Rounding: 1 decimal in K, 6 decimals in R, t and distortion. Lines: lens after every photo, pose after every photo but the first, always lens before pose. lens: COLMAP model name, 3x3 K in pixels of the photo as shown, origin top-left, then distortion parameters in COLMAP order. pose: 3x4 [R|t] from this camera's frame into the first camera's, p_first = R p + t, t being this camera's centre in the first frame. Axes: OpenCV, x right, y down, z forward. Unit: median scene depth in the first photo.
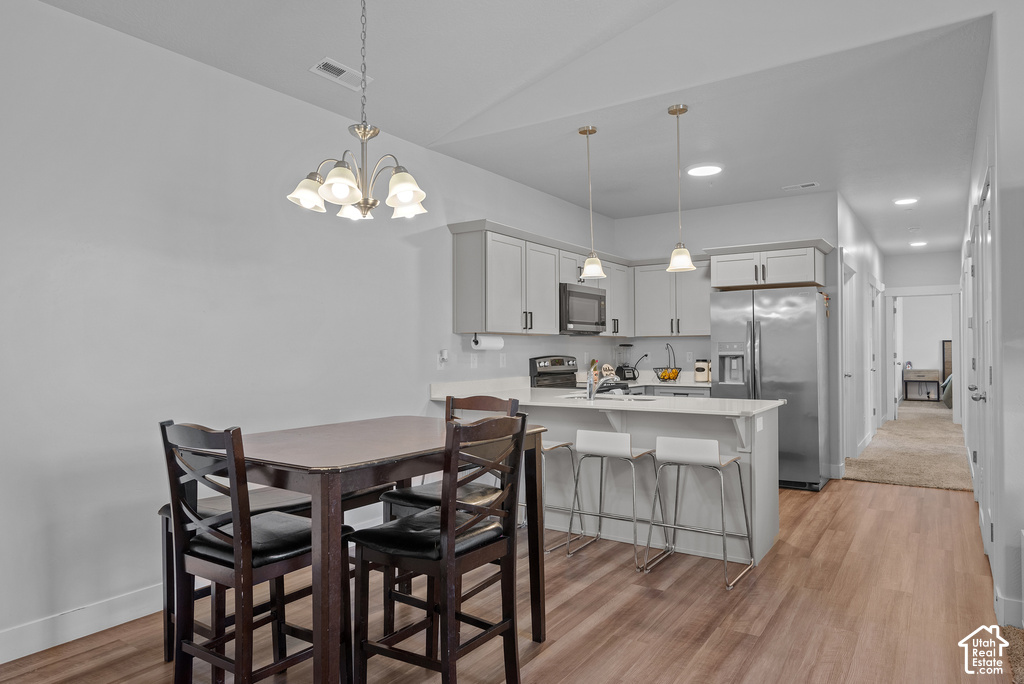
lens RADIAL K [[636.0, 0, 519.5], [0, 636.0, 342.9], [0, 0, 1]] dist [0.004975, 0.002699]
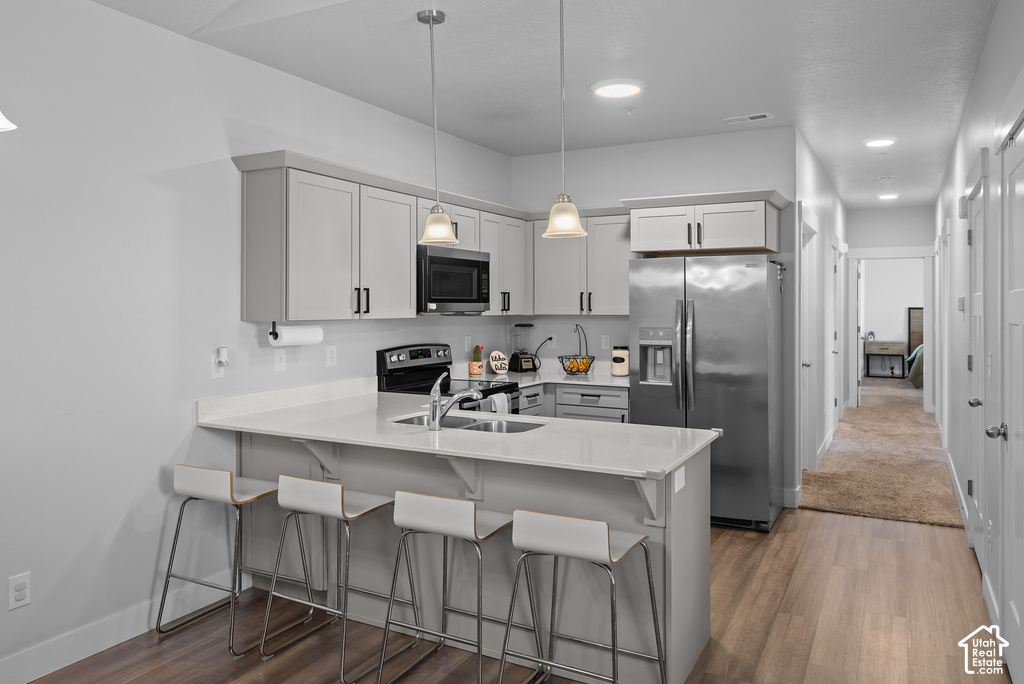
lens RADIAL K [[722.2, 0, 510.5], [0, 722.2, 303.6], [0, 0, 1]] dist [0.003281, -0.003847]
pose [[0.995699, 0.004892, 0.092518, 0.088541], [-0.005636, 0.999954, 0.007786, -0.034463], [-0.092475, -0.008274, 0.995681, 0.185670]]
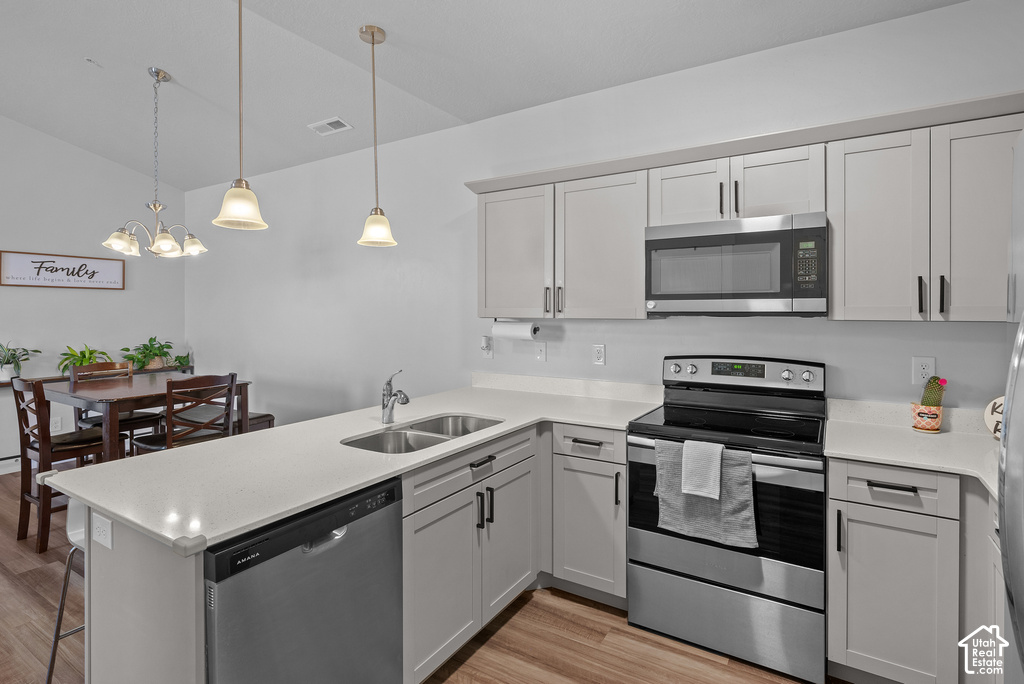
lens RADIAL K [[507.9, 0, 519.9], [0, 507.9, 313.6], [0, 0, 1]] dist [-0.001710, 0.000889]
pose [[0.041367, 0.010493, -0.999089, 0.491540], [0.009973, 0.999891, 0.010914, -0.023436], [0.999094, -0.010415, 0.041258, 0.831755]]
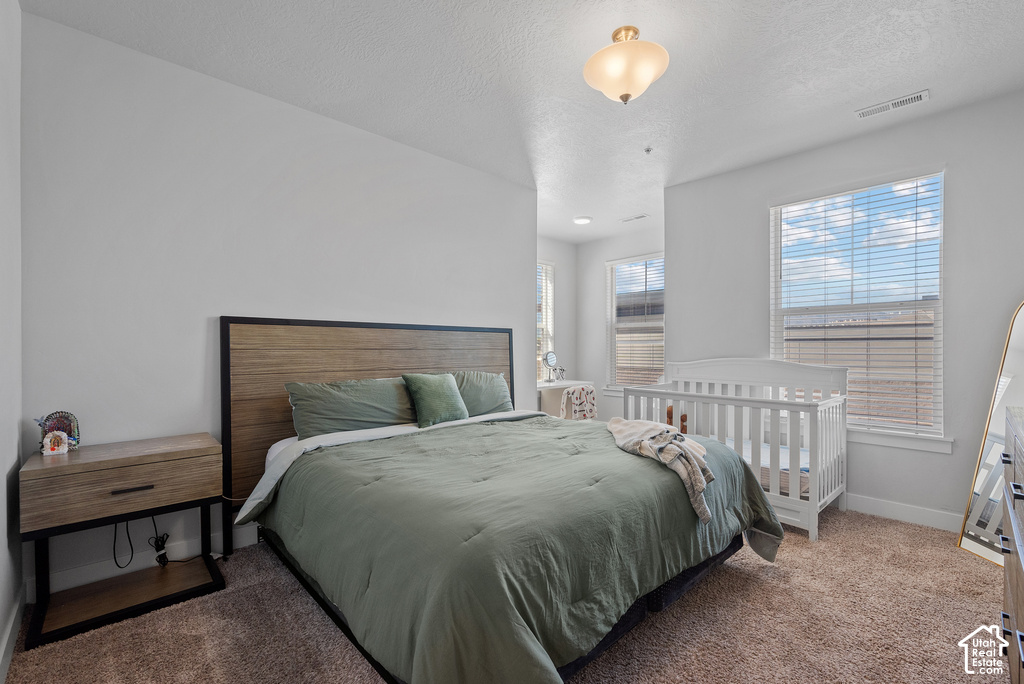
lens RADIAL K [[430.2, 0, 512.2], [0, 430.2, 340.6], [0, 0, 1]] dist [-0.000897, -0.000181]
pose [[0.211886, -0.001915, 0.977293, 1.298067], [-0.010087, 0.999941, 0.004146, 0.009029], [-0.977242, -0.010737, 0.211854, 2.122200]]
